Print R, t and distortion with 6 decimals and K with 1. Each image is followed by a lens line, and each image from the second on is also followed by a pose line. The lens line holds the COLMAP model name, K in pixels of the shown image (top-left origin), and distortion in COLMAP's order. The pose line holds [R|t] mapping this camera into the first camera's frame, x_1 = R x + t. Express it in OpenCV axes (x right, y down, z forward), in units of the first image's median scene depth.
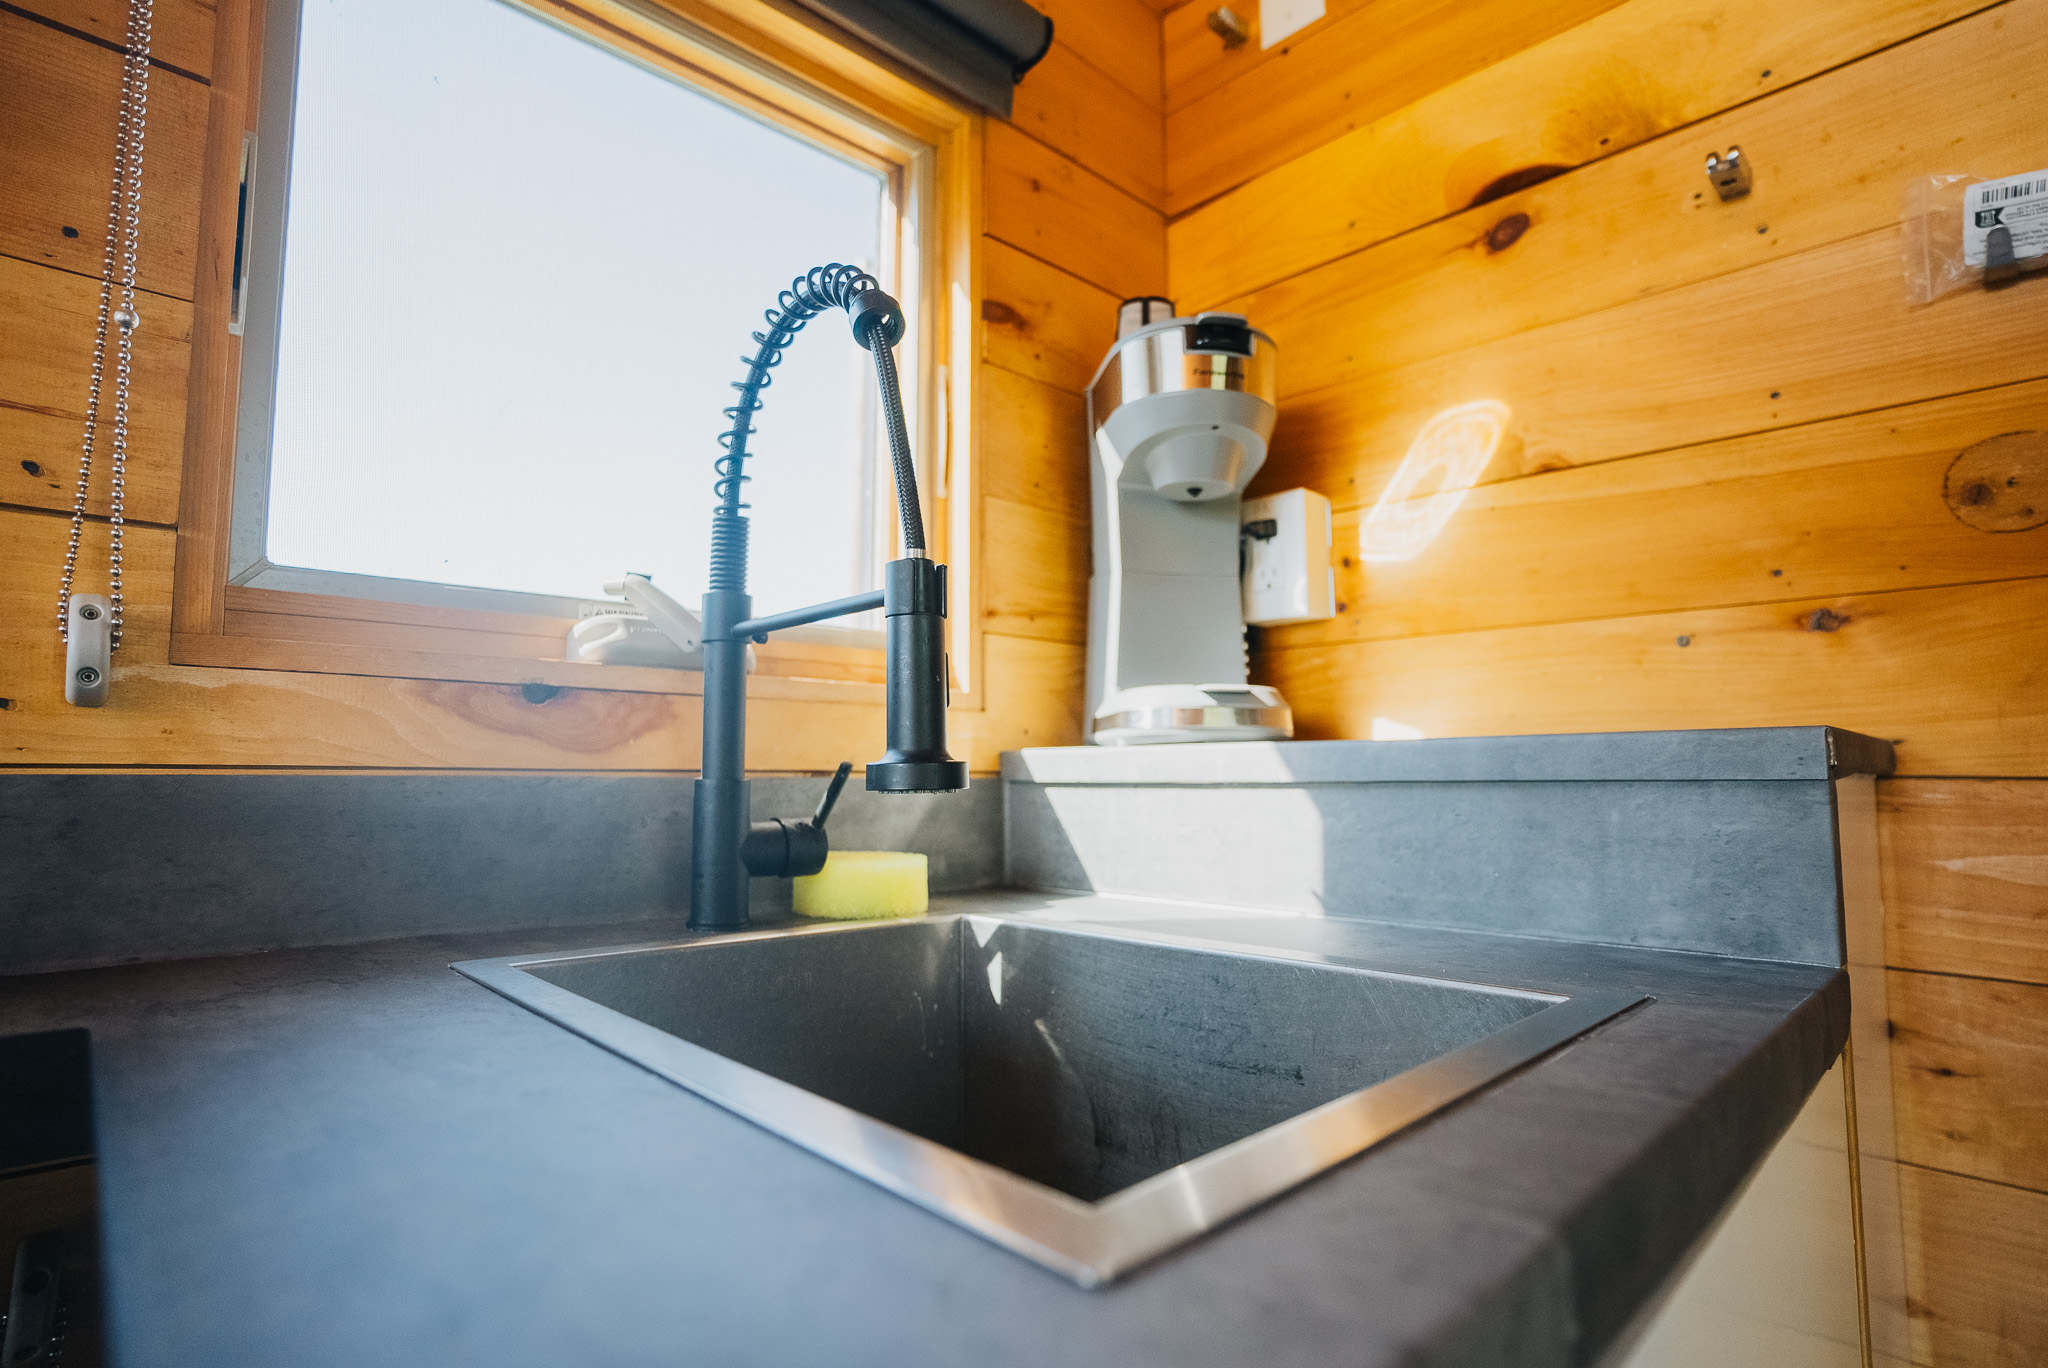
lens RADIAL K [[1028.5, 0, 1016.0], [0, 1028.5, 691.6], [0, 0, 1]] dist [-0.085460, 0.041103]
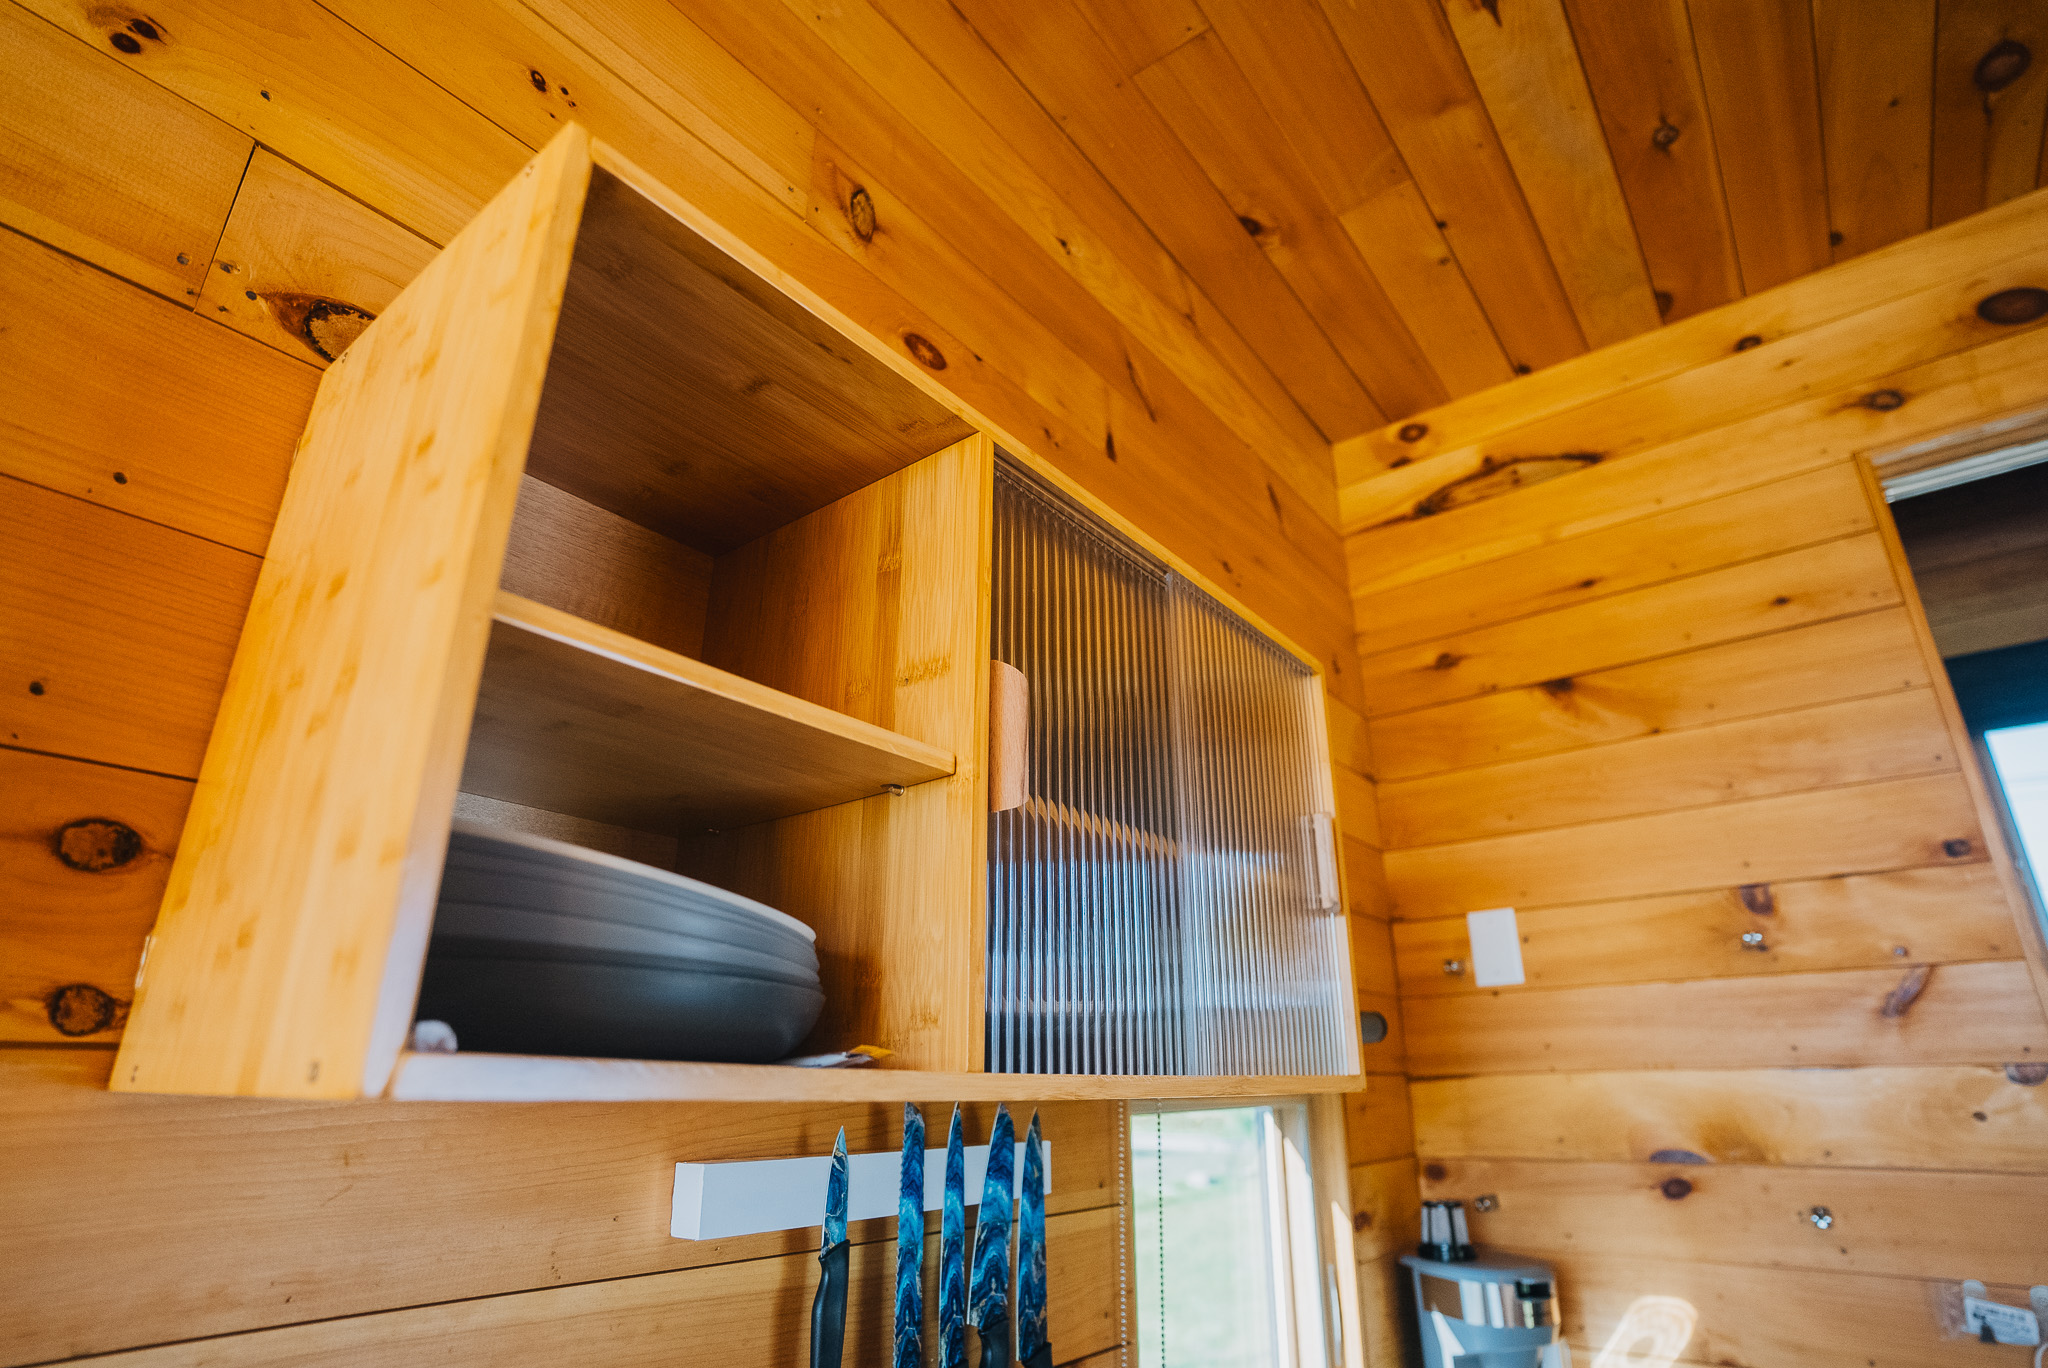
lens RADIAL K [[1046.1, 0, 1045.4], [0, 1046.1, 688.8], [0, 0, 1]] dist [-0.078085, 0.036214]
pose [[0.987851, 0.050227, 0.147061, -0.799204], [-0.006033, 0.958011, -0.286669, -0.745650], [-0.155285, 0.282299, 0.946675, -0.630721]]
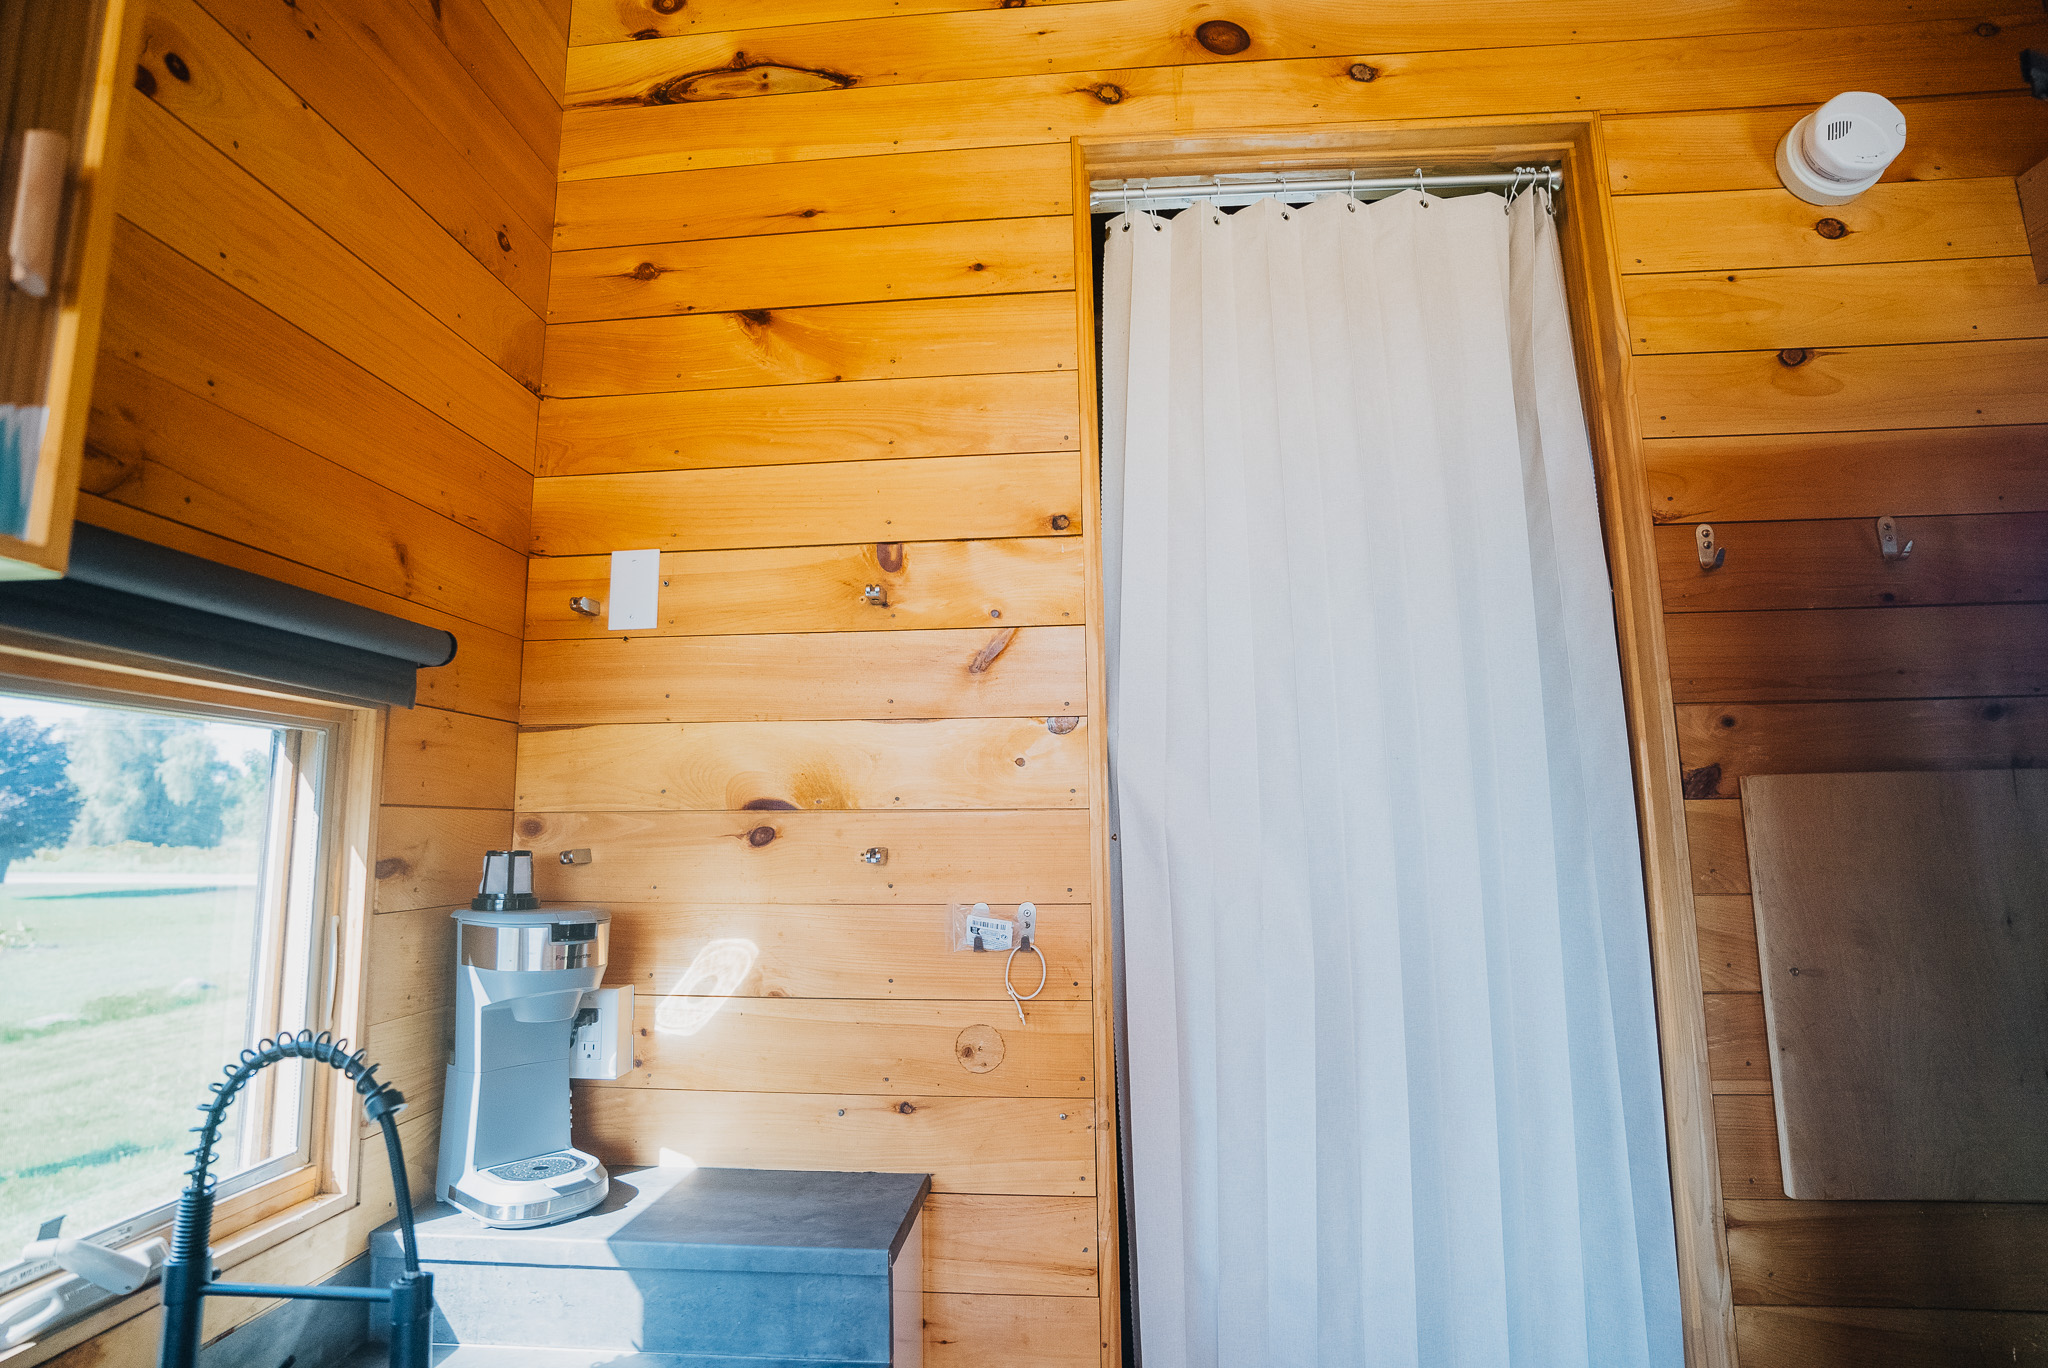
lens RADIAL K [[1013.4, 0, 1016.2], [0, 1013.4, 686.1], [0, 0, 1]] dist [-0.081785, 0.038506]
pose [[0.745973, 0.085465, 0.660469, -0.282251], [-0.038047, 0.995581, -0.085856, -0.561669], [-0.664888, 0.038918, 0.745929, -0.471080]]
